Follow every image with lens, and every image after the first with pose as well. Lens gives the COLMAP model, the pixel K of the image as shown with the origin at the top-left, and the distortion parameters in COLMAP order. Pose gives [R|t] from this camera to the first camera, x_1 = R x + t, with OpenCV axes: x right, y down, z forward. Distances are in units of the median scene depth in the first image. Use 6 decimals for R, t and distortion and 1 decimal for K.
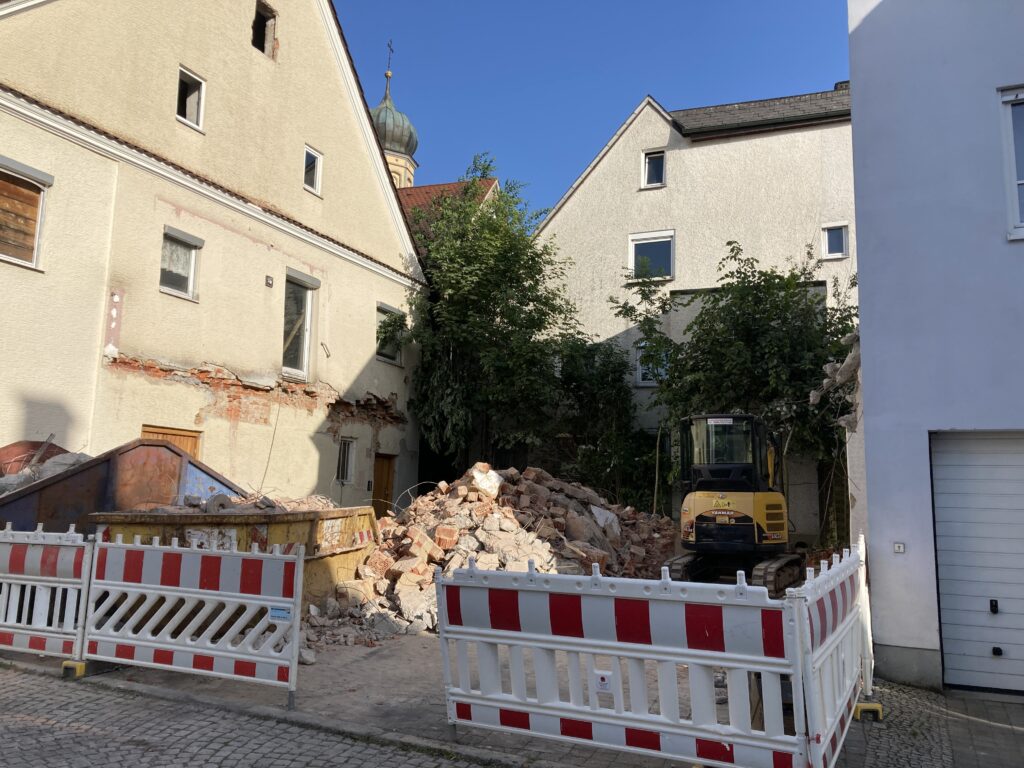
lens RADIAL K [[836.7, 0, 513.0], [0, 836.7, 376.6], [0, 0, 1]] dist [0.019511, -0.006723]
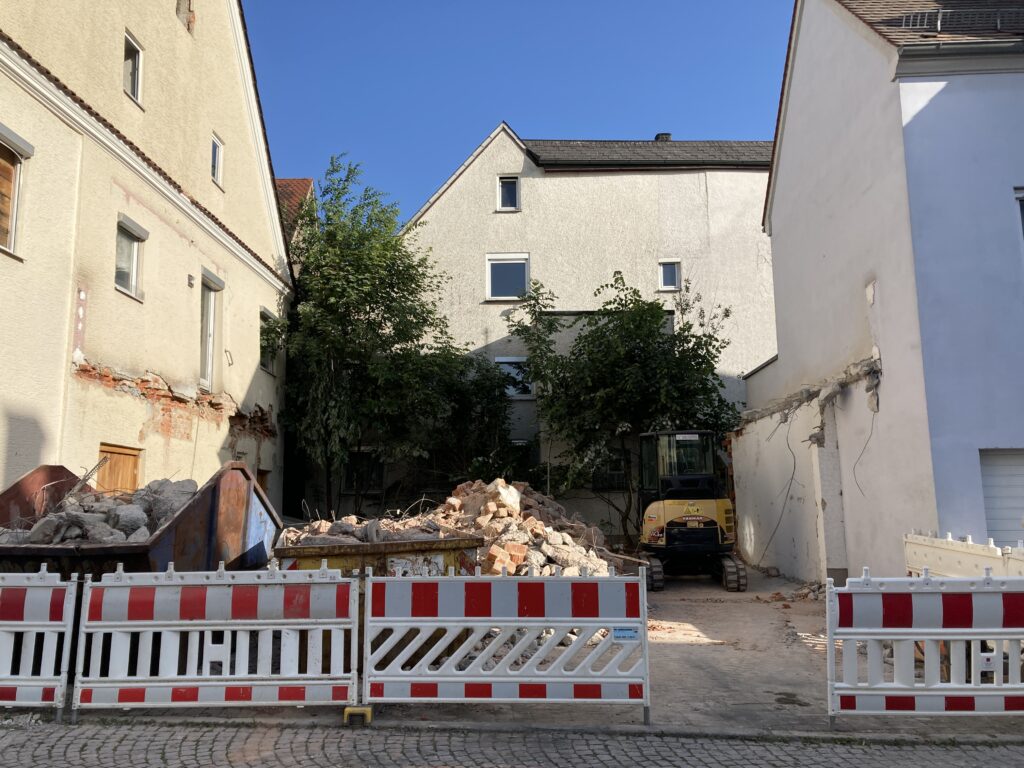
lens RADIAL K [[833.9, 0, 512.0], [0, 833.9, 384.0], [0, 0, 1]] dist [0.037098, -0.040793]
pose [[0.928241, 0.020411, 0.371419, -0.350800], [-0.020585, 0.999782, -0.003497, -0.008188], [-0.371409, -0.004399, 0.928459, 0.041868]]
